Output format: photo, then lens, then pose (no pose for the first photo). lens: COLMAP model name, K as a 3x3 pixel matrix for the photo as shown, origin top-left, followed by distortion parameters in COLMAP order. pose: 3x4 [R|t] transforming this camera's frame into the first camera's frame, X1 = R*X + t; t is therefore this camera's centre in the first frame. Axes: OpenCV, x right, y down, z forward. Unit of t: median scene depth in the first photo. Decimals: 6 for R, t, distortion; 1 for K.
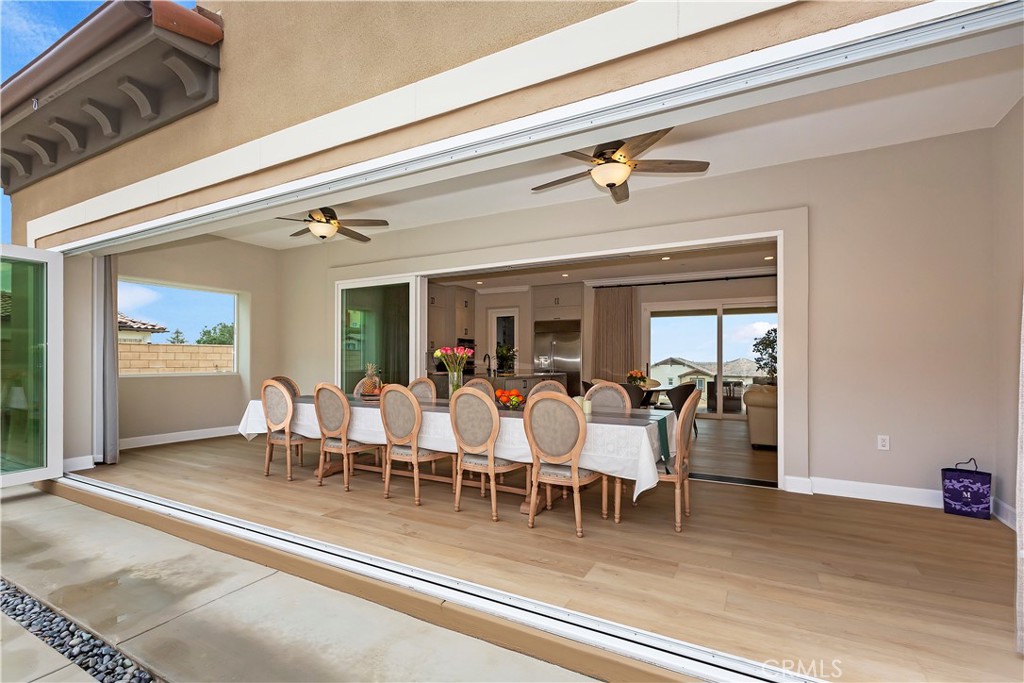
lens RADIAL K [[464.9, 0, 510.6], [0, 464.9, 349.9], [0, 0, 1]] dist [0.003581, -0.000204]
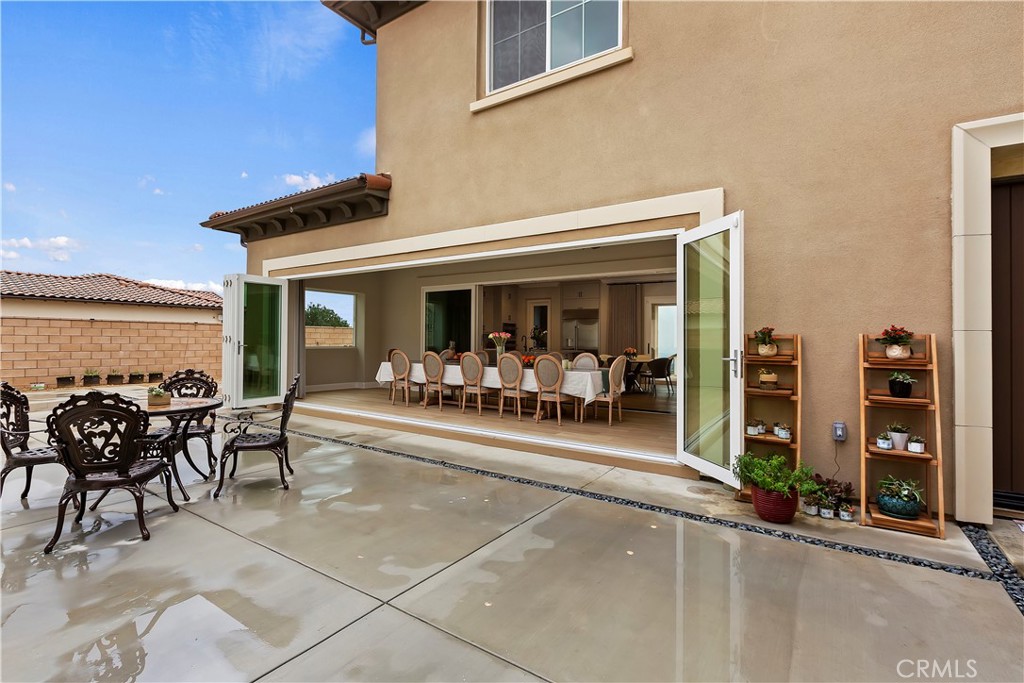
lens RADIAL K [[464.9, 0, 513.0], [0, 464.9, 336.3], [0, 0, 1]] dist [0.003581, -0.000204]
pose [[0.995627, 0.006549, -0.093191, 0.100936], [-0.005231, 0.999883, 0.014383, -0.018641], [0.093275, -0.013833, 0.995544, -0.817001]]
